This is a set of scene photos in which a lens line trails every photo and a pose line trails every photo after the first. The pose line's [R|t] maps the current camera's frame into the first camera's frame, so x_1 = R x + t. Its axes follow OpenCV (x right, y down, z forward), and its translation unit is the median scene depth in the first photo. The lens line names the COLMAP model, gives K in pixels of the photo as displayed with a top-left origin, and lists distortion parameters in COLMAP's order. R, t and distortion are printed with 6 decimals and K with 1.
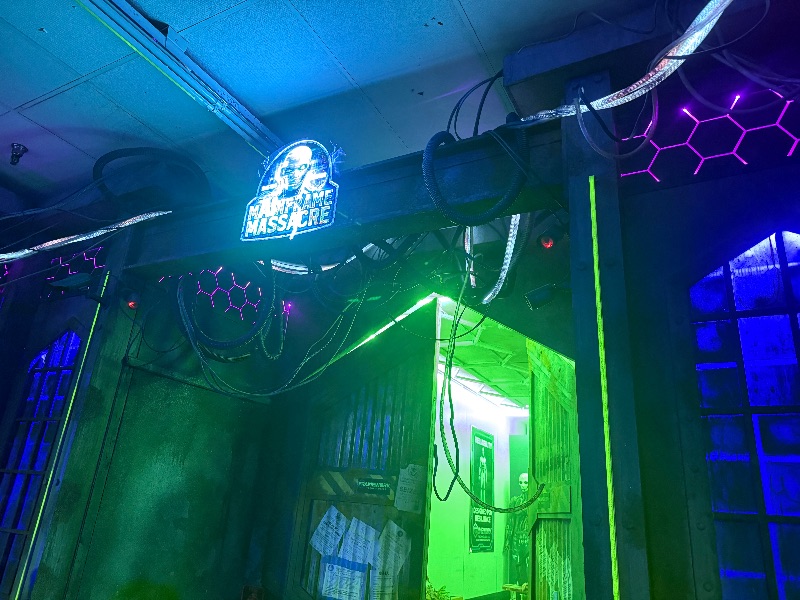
lens RADIAL K [[544.3, 0, 400.0], [0, 544.3, 300.0], [0, 0, 1]] dist [0.097754, -0.171994]
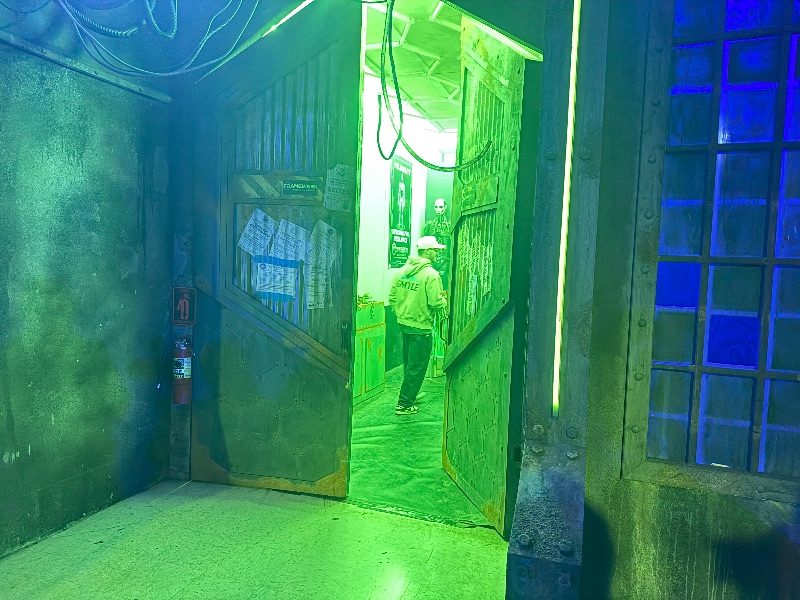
lens RADIAL K [[544.3, 0, 400.0], [0, 544.3, 300.0], [0, 0, 1]] dist [0.097754, -0.171994]
pose [[0.987275, -0.053512, 0.149749, -0.029644], [-0.016714, 0.901548, 0.432356, 0.098984], [-0.158142, -0.429357, 0.889181, 0.034148]]
